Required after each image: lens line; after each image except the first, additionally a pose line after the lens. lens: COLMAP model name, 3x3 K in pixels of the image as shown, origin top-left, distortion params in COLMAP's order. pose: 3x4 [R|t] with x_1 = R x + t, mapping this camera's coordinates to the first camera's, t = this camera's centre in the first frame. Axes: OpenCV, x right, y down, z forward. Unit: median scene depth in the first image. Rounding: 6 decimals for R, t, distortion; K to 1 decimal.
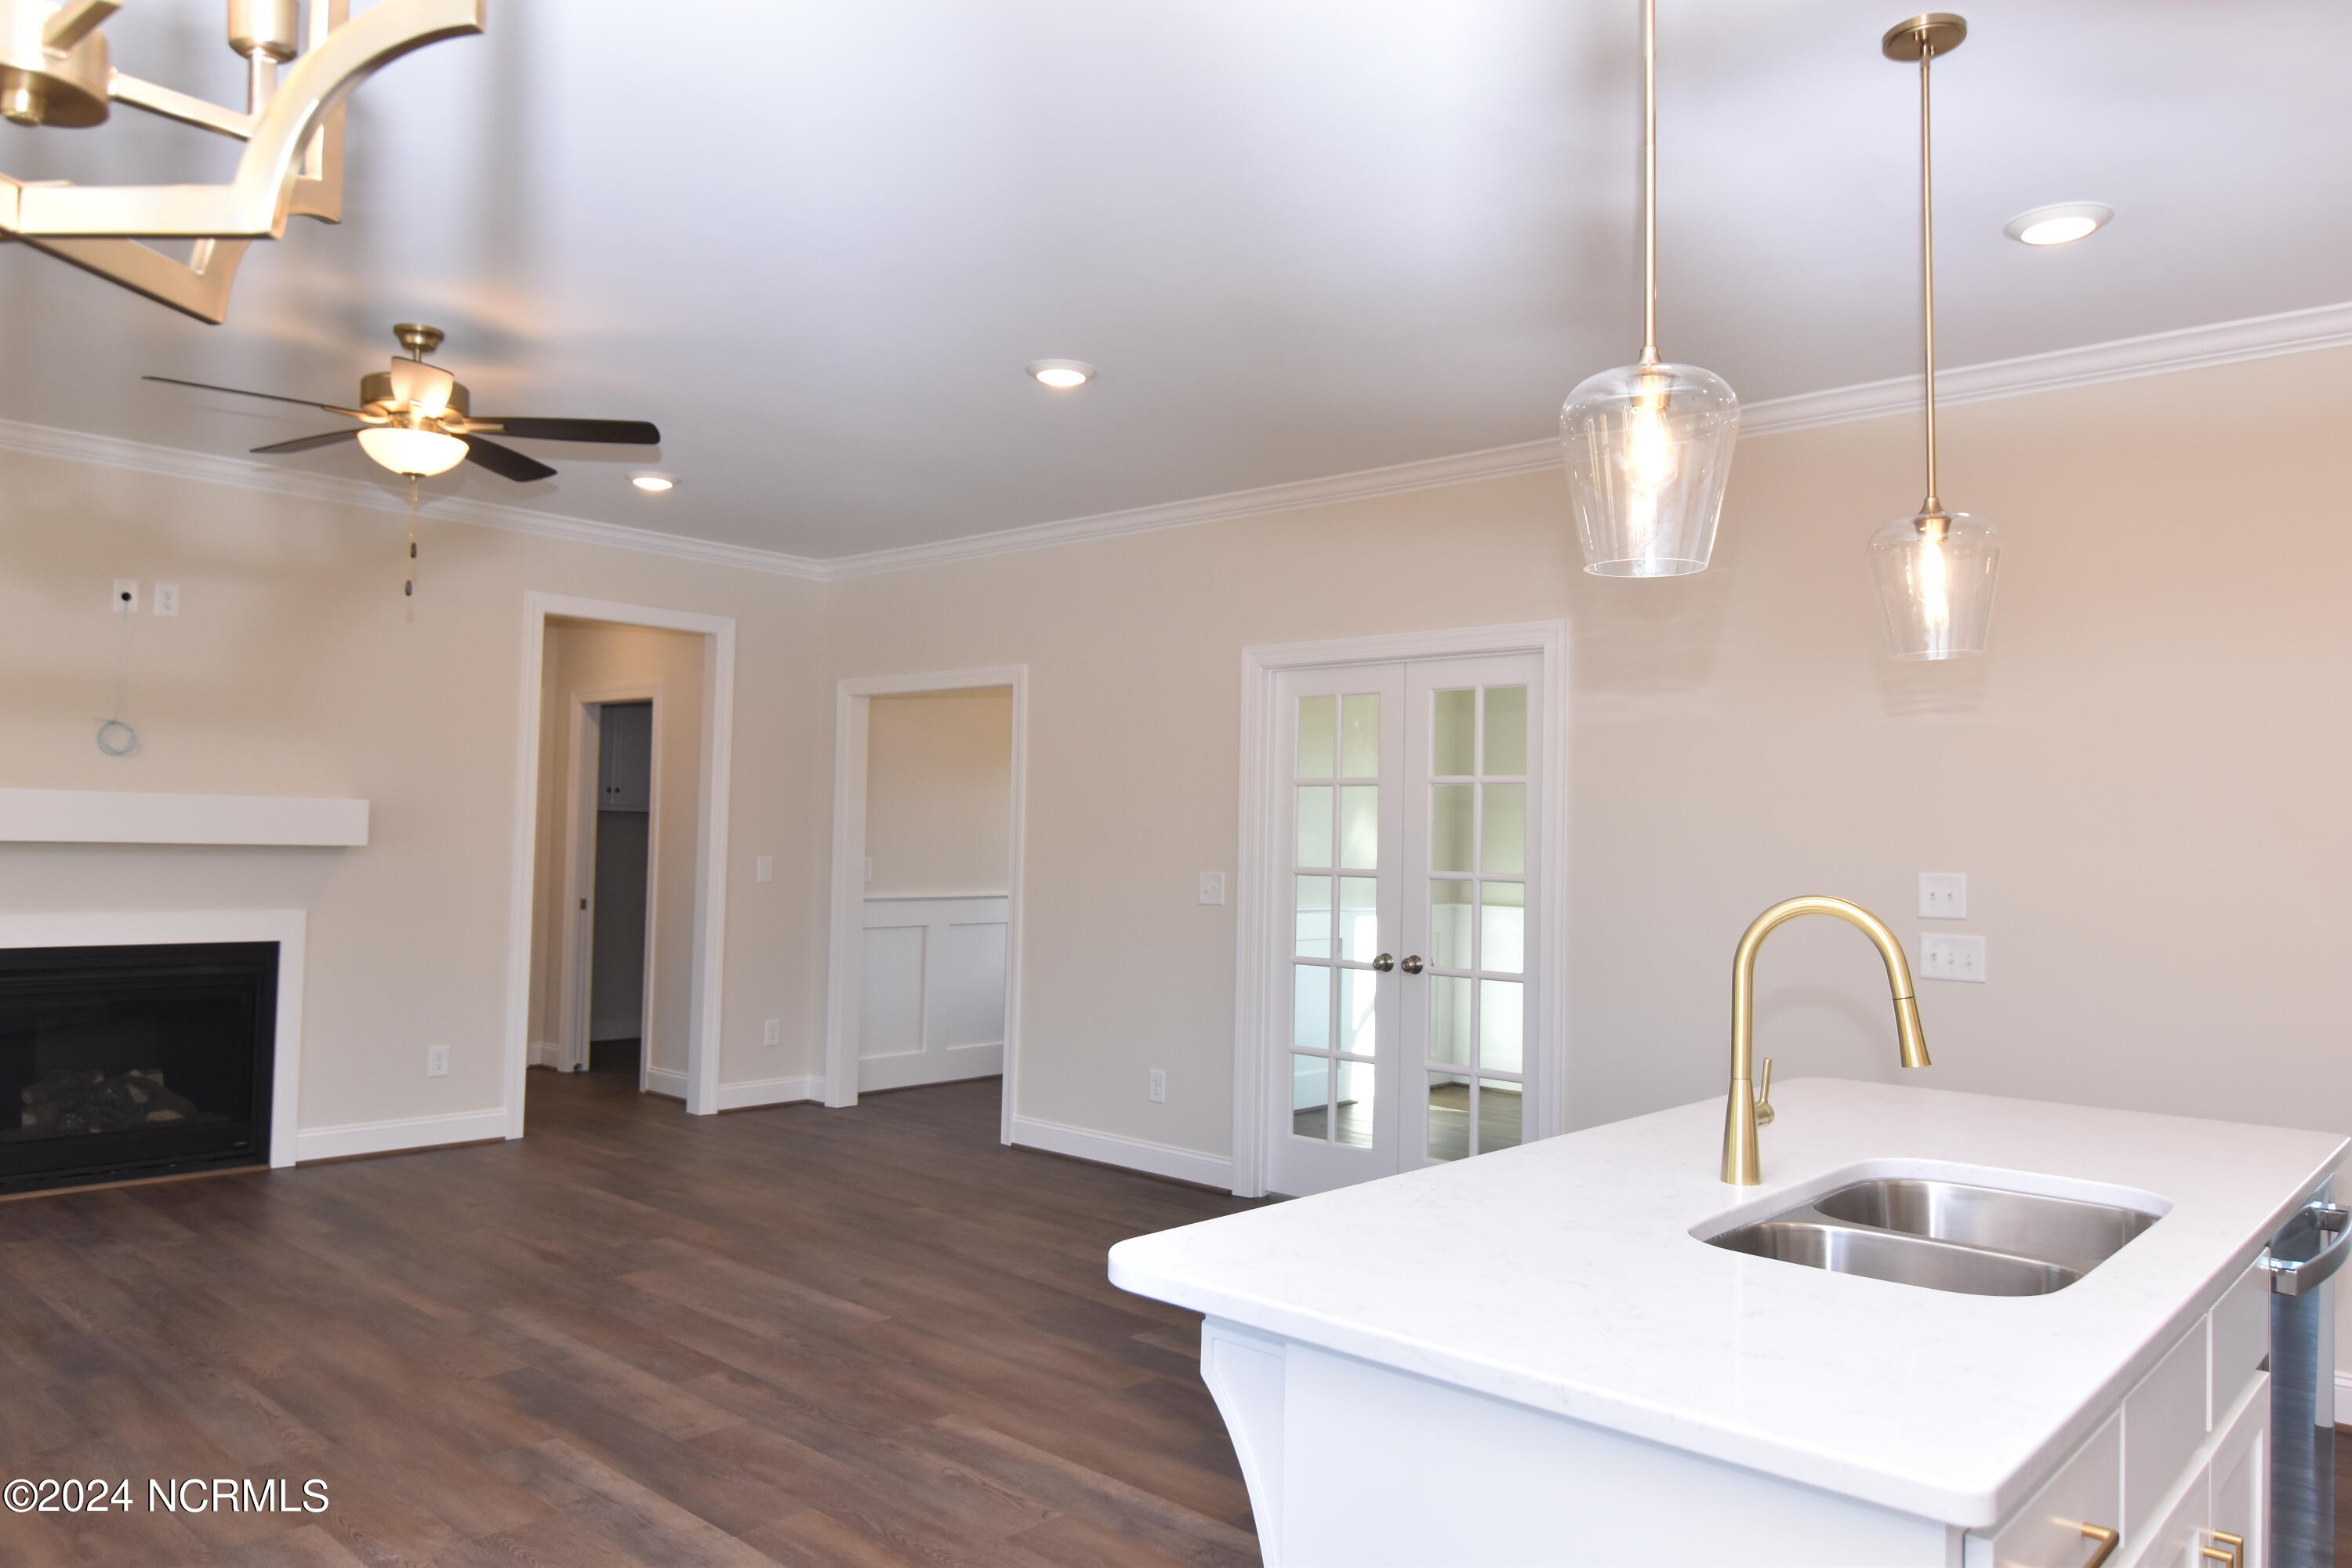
lens RADIAL K [[1598.1, 0, 1167.5], [0, 1598.1, 776.7], [0, 0, 1]] dist [0.000439, -0.018546]
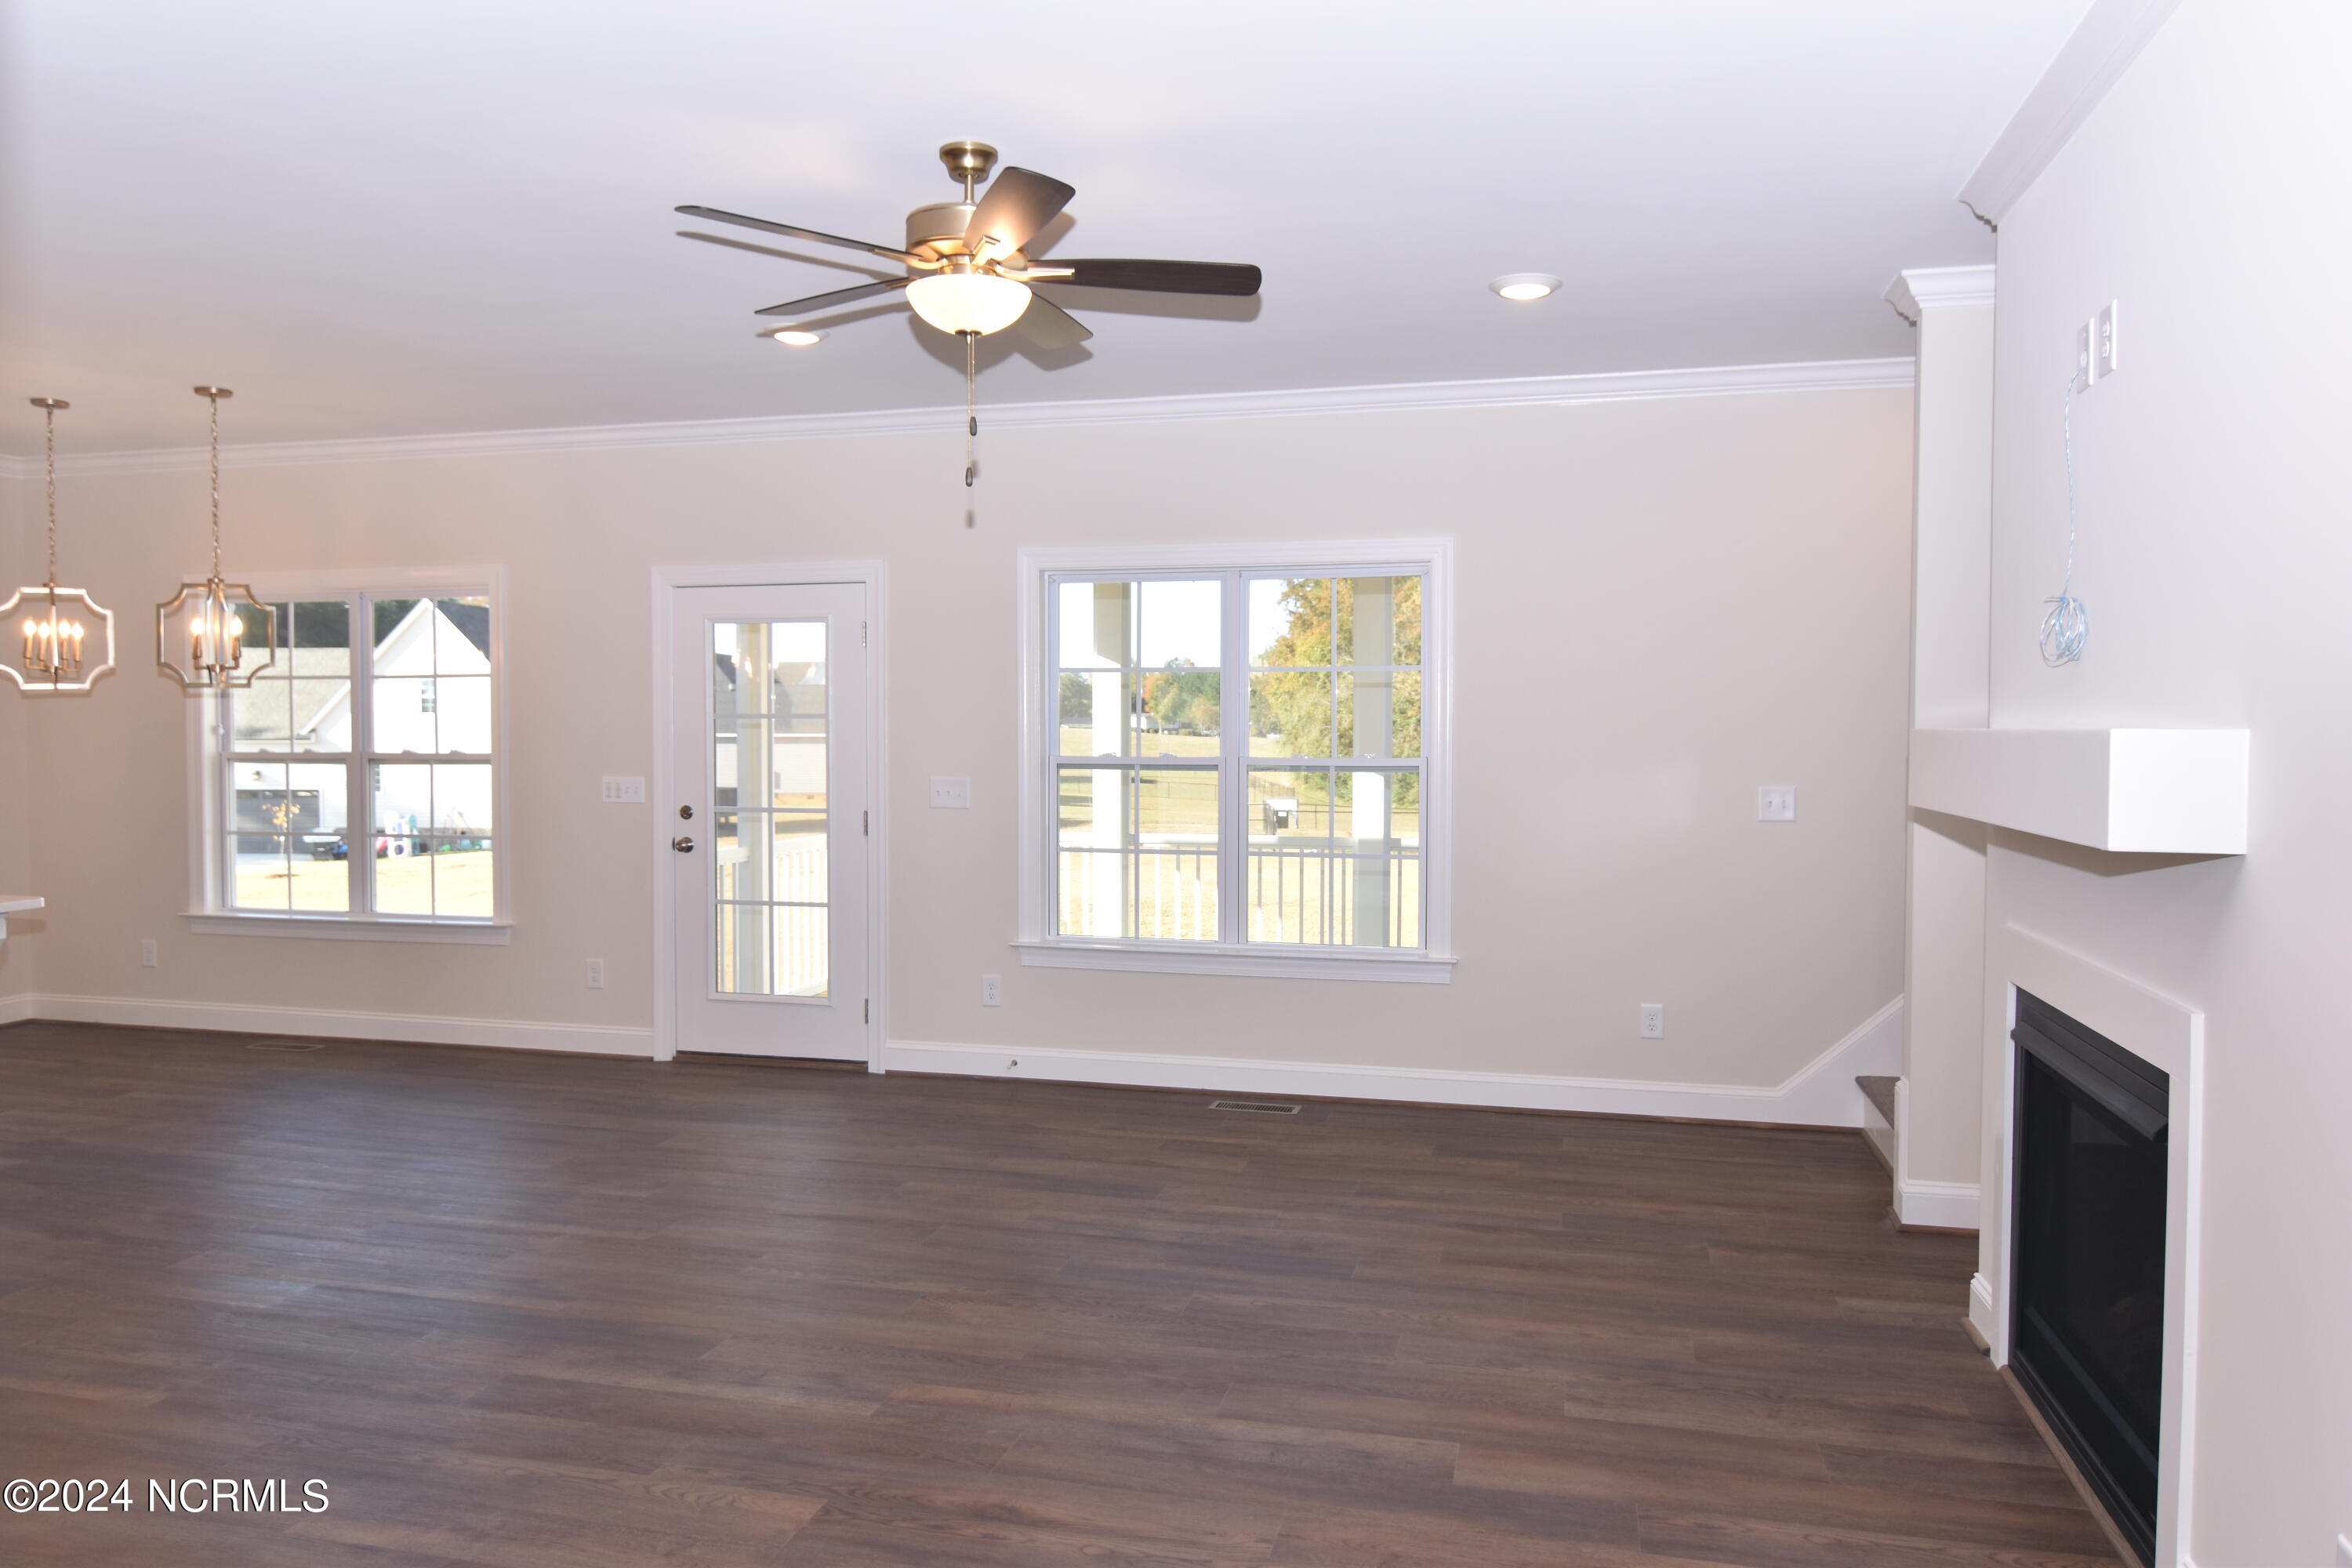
lens RADIAL K [[1598.1, 0, 1172.5], [0, 1598.1, 776.2], [0, 0, 1]] dist [0.000439, -0.018546]
pose [[-0.880562, -0.009420, -0.473838, -0.162672], [-0.002092, 0.999870, -0.015989, 0.040541], [0.473927, -0.013088, -0.880467, 1.552633]]
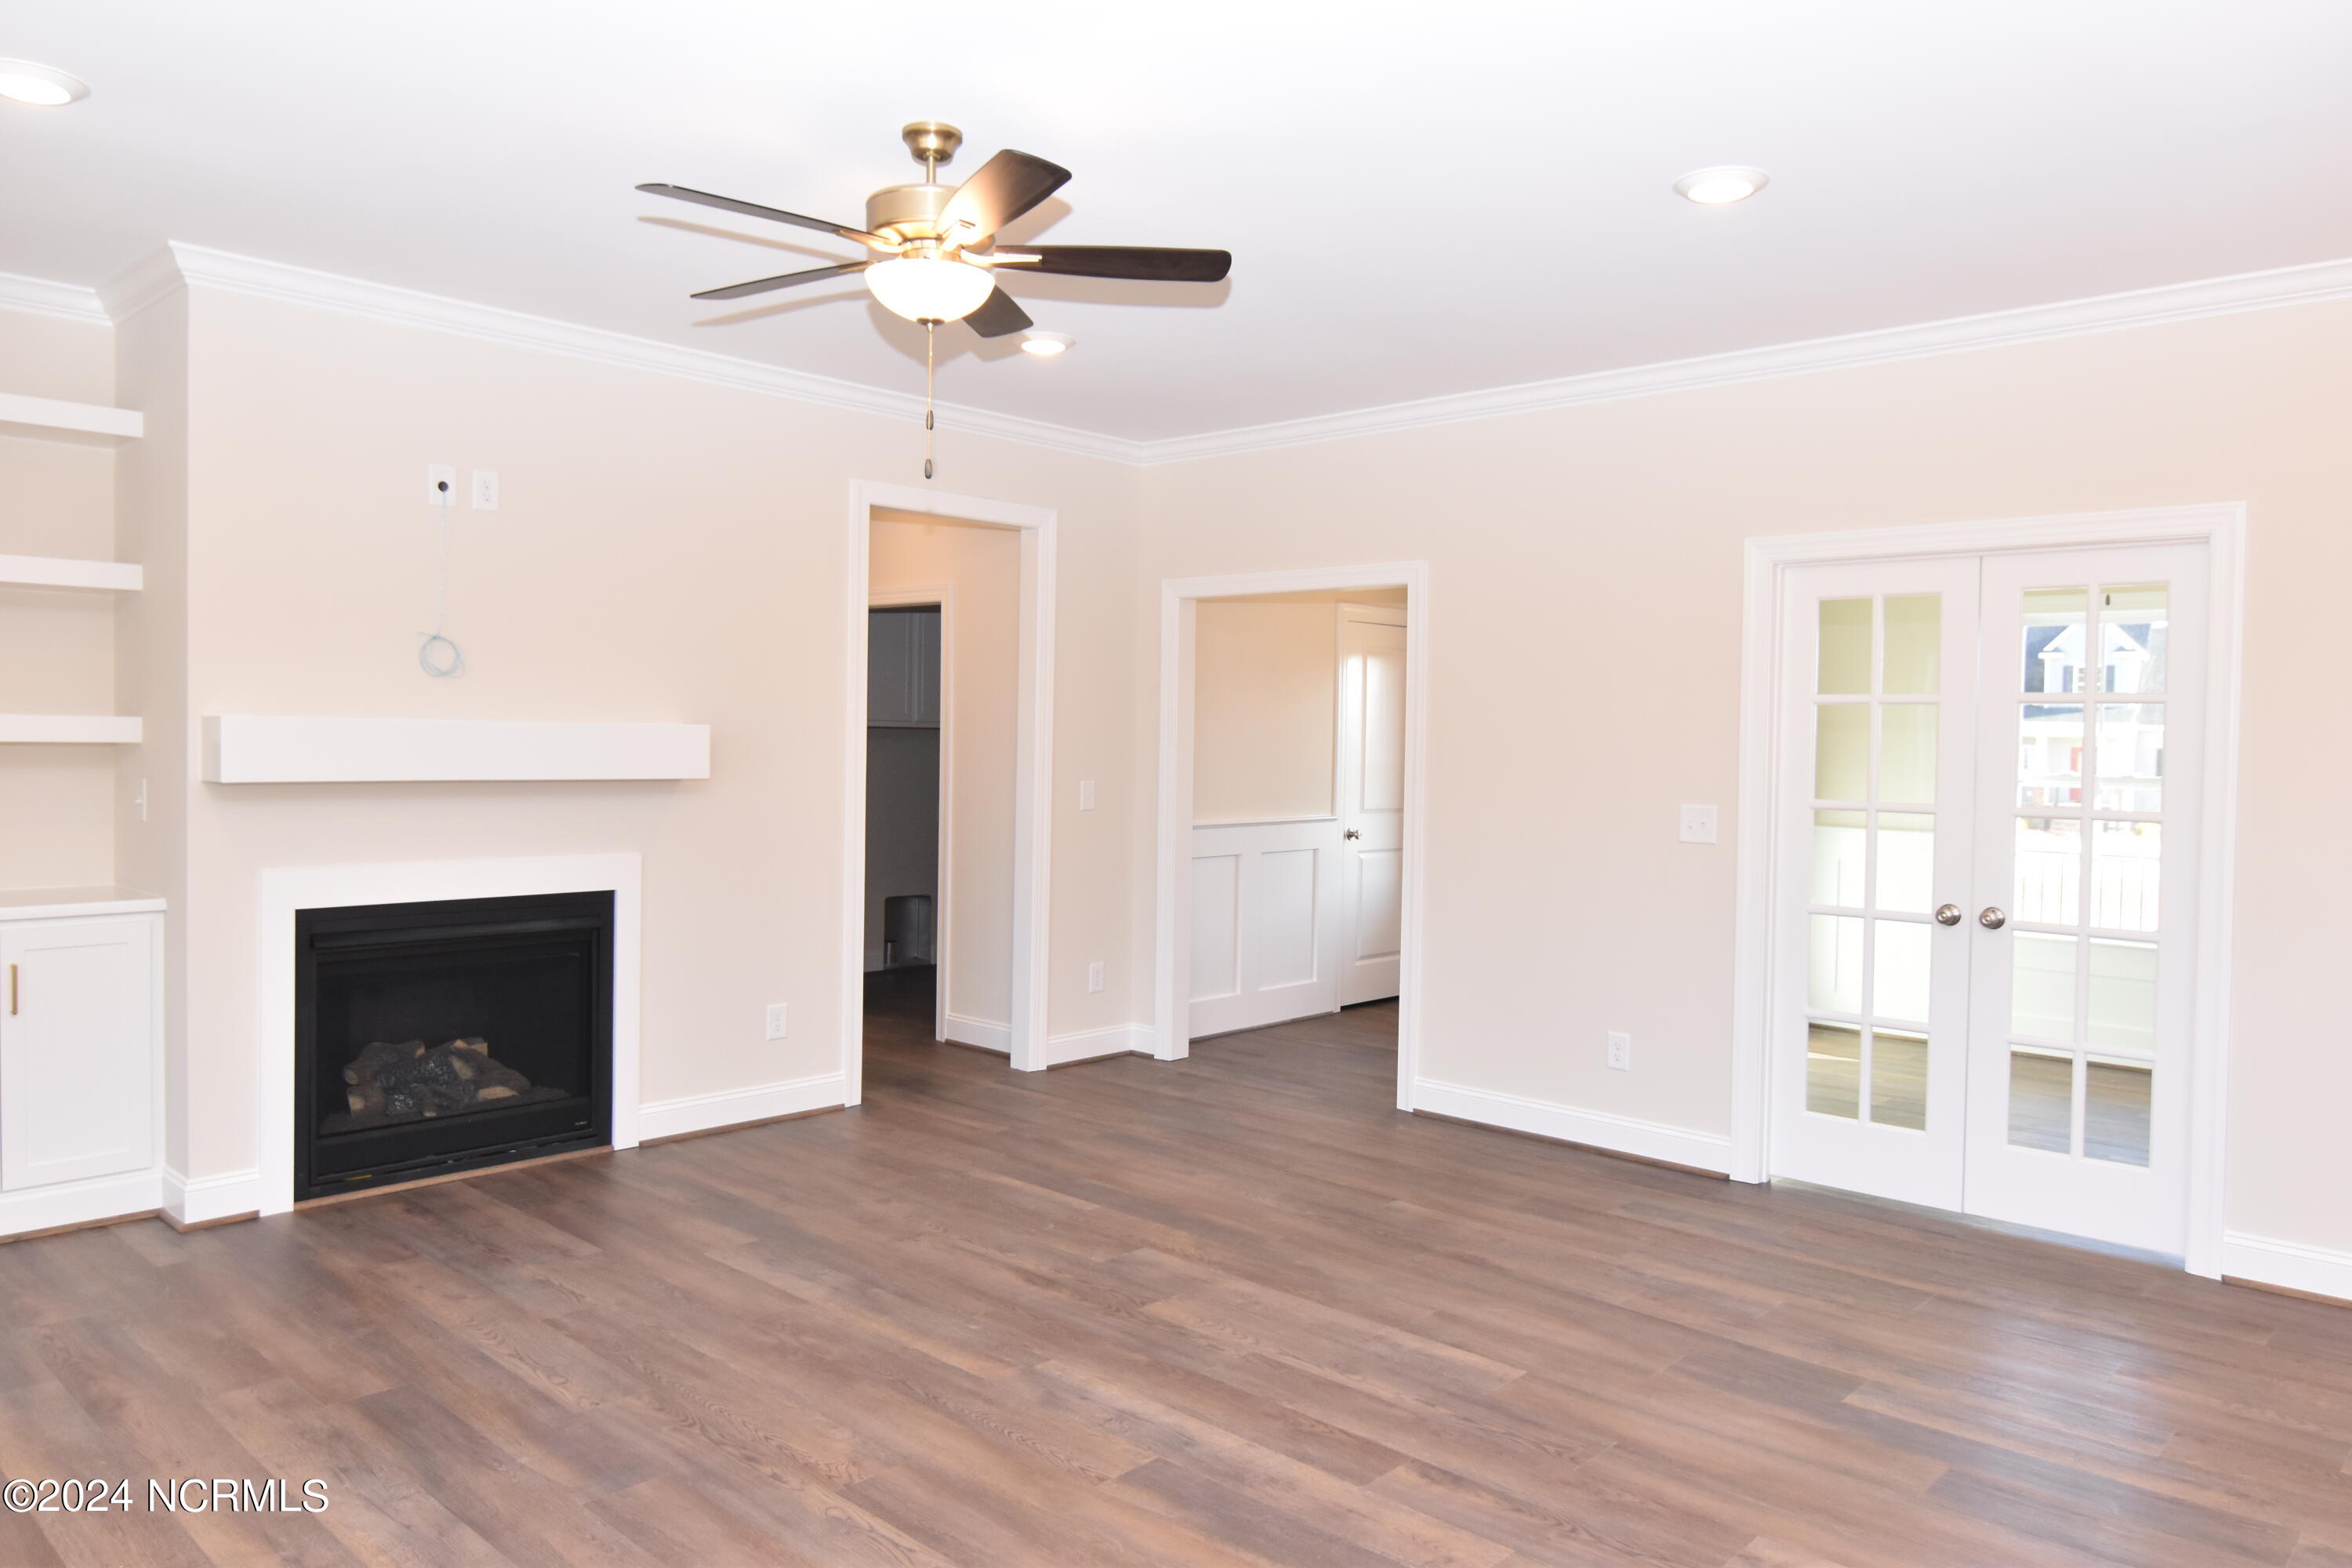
lens RADIAL K [[1598.1, 0, 1166.7], [0, 1598.1, 782.4], [0, 0, 1]] dist [0.000439, -0.018546]
pose [[0.999862, -0.004056, -0.016092, -0.305833], [0.005158, 0.997600, 0.069041, -0.015968], [0.015774, -0.069115, 0.997484, 0.185492]]
